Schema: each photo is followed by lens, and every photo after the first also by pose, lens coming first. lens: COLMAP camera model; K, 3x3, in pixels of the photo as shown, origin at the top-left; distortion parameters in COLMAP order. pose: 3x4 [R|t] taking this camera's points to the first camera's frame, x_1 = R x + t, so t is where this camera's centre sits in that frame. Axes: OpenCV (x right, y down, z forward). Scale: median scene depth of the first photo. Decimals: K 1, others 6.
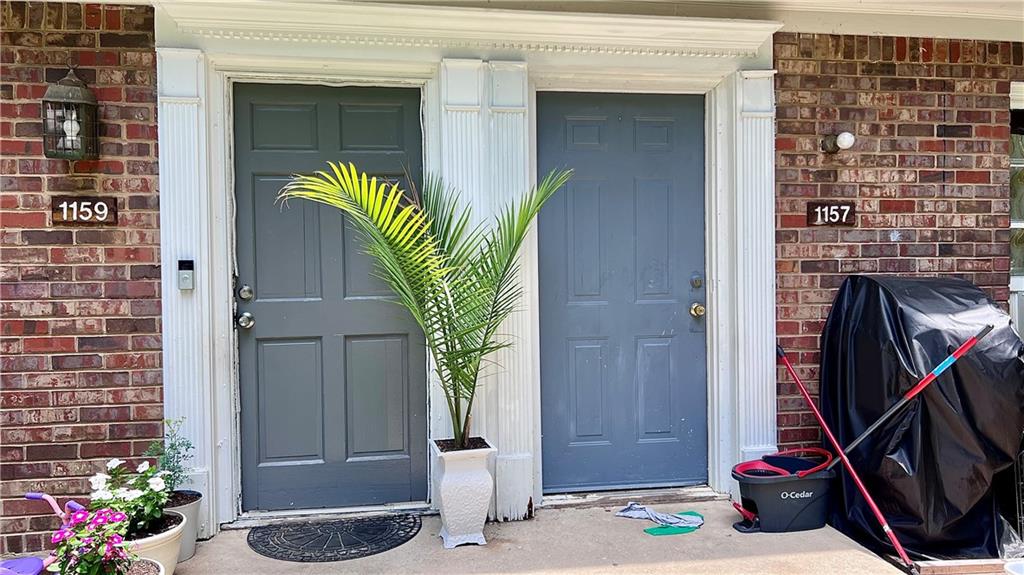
lens RADIAL K [[776.7, 0, 512.7], [0, 776.7, 287.6], [0, 0, 1]] dist [0.000447, 0.000050]
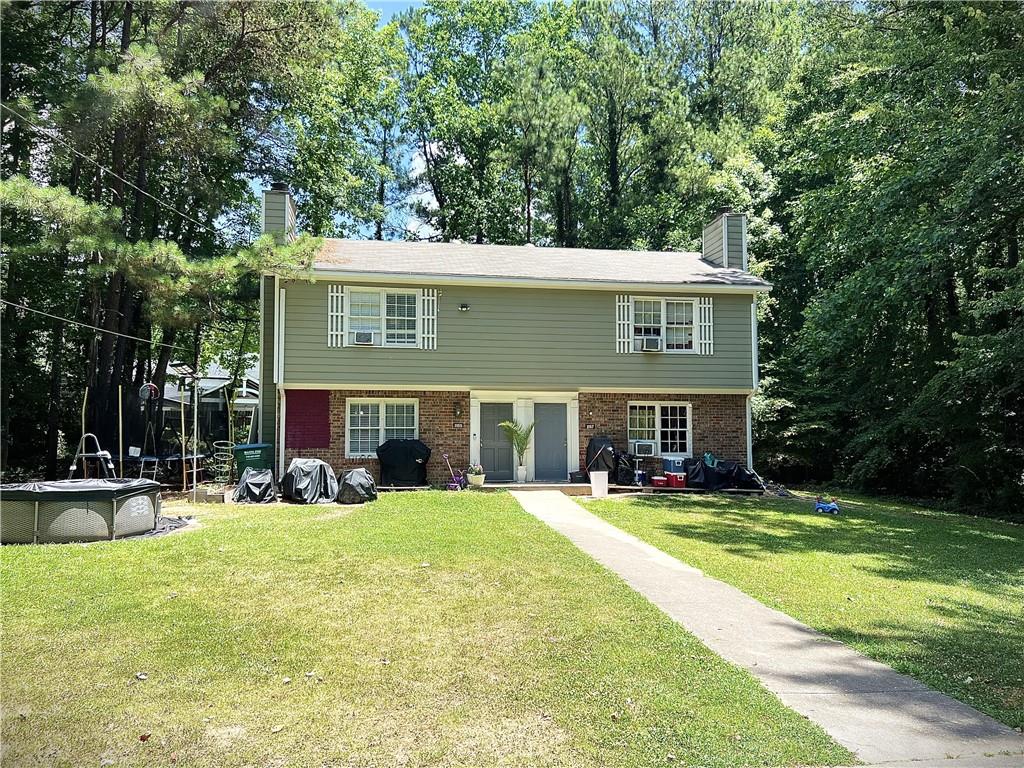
lens RADIAL K [[770.8, 0, 515.5], [0, 770.8, 383.3], [0, 0, 1]] dist [0.013275, -0.001362]
pose [[0.999858, 0.016677, 0.002243, -0.117354], [-0.016482, 0.997476, -0.069059, -0.019107], [-0.003389, 0.069012, 0.997610, -4.470189]]
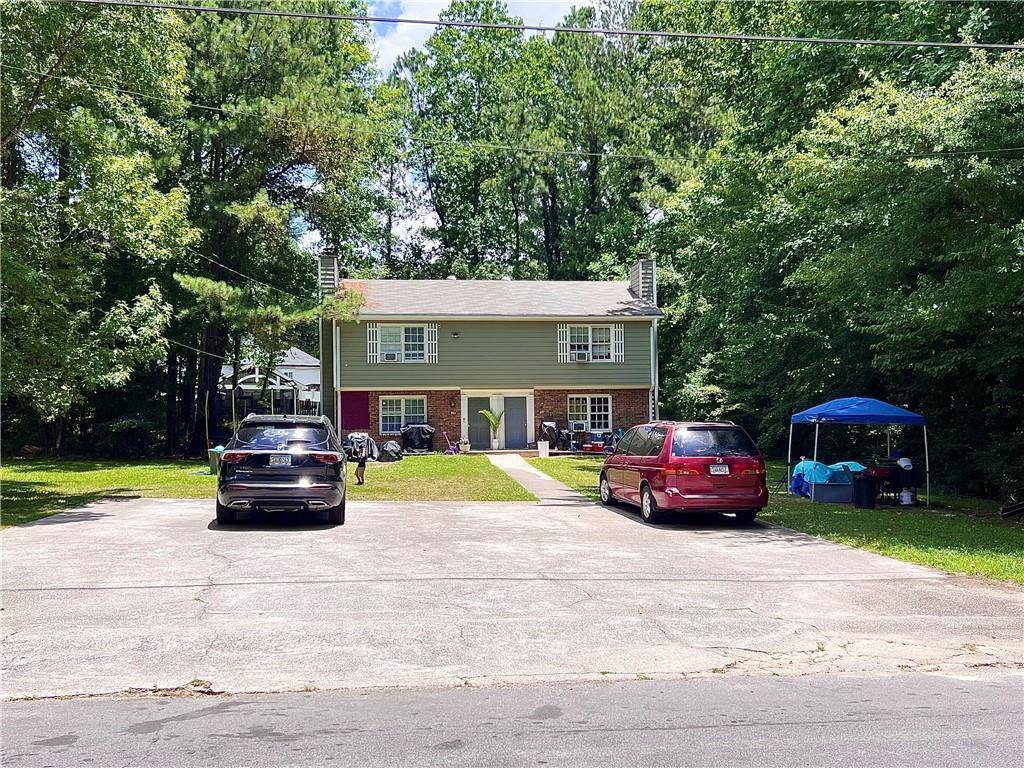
lens RADIAL K [[930.8, 0, 509.0], [0, 930.8, 386.3], [0, 0, 1]] dist [-0.004325, 0.000000]
pose [[0.999418, 0.000534, -0.034095, 0.419517], [-0.001666, 0.999449, -0.033160, -0.045906], [0.034059, 0.033198, 0.998868, -8.855615]]
